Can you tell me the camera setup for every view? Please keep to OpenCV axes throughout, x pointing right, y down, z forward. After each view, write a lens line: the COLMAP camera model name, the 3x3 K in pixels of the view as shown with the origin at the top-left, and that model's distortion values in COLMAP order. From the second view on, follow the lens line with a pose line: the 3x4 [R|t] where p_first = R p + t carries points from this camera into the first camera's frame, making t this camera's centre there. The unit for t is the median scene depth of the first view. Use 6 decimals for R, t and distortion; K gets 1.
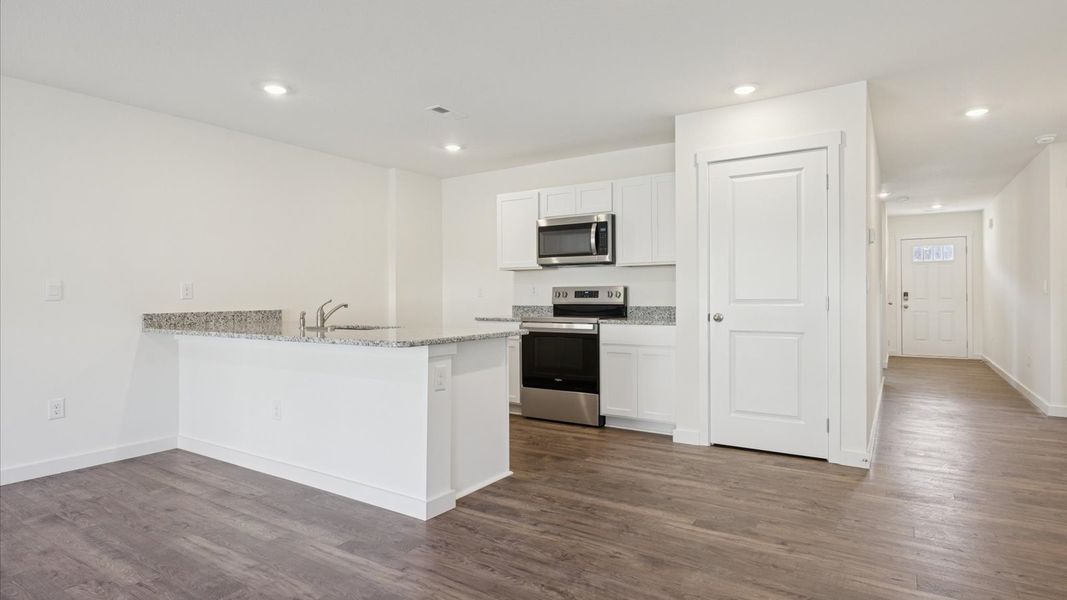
lens RADIAL K [[569.4, 0, 533.4], [0, 569.4, 294.2], [0, 0, 1]] dist [-0.001246, 0.001725]
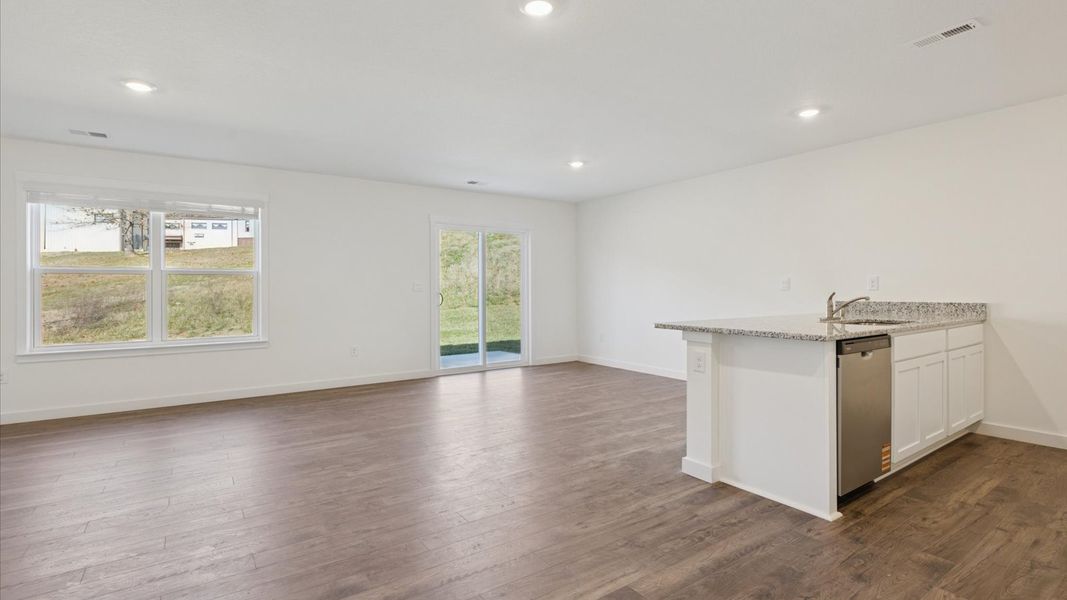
lens RADIAL K [[488.6, 0, 511.6], [0, 488.6, 281.2], [0, 0, 1]] dist [0.002790, 0.000224]
pose [[-0.408702, -0.007493, -0.912637, 0.865408], [0.008675, 0.999889, -0.012095, -0.005538], [0.912626, -0.012860, -0.408592, 1.023157]]
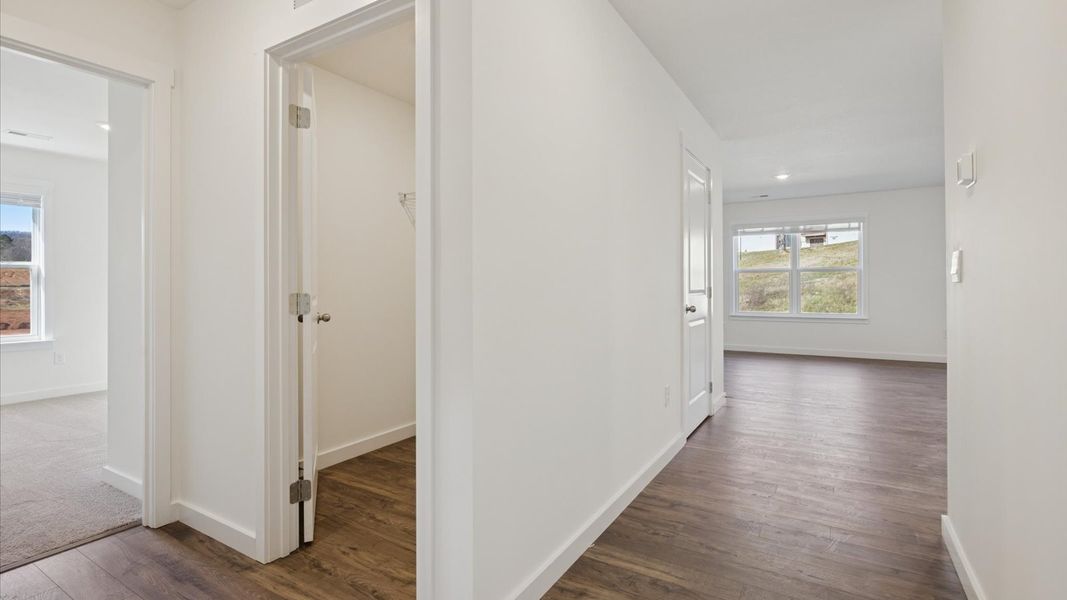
lens RADIAL K [[488.6, 0, 538.2], [0, 488.6, 291.6], [0, 0, 1]] dist [0.002790, 0.000224]
pose [[-0.999662, 0.013009, -0.022529, 1.316077], [0.012732, 0.999842, 0.012431, -0.005712], [0.022687, 0.012140, -0.999669, 1.911858]]
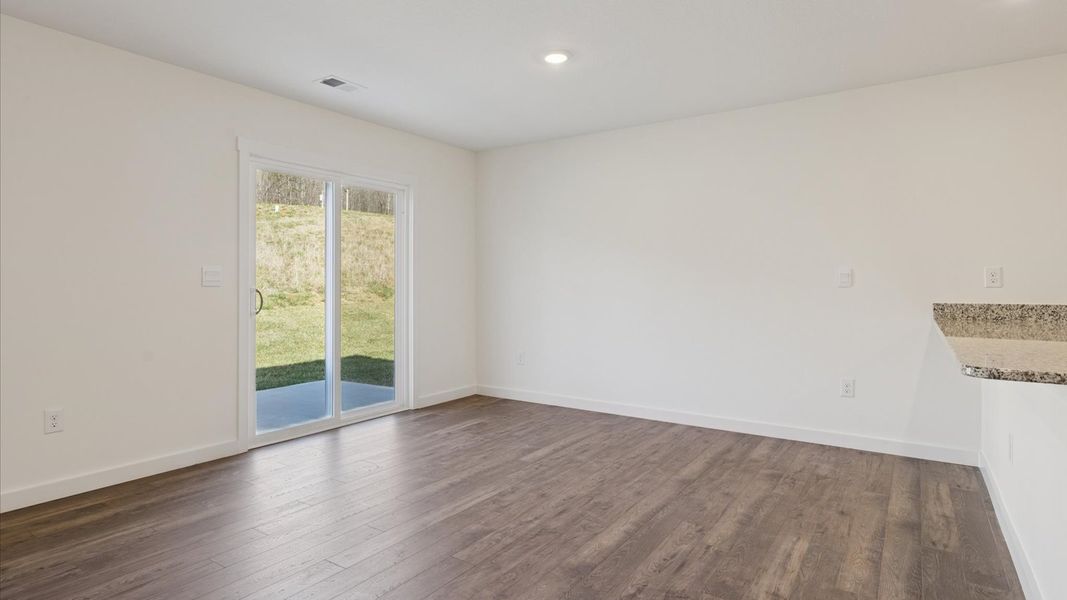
lens RADIAL K [[569.4, 0, 527.8], [0, 569.4, 273.2], [0, 0, 1]] dist [-0.001246, 0.001725]
pose [[-0.026844, -0.013757, -0.999545, 0.307316], [0.000744, 0.999905, -0.013782, -0.001242], [0.999639, -0.001114, -0.026831, 0.501194]]
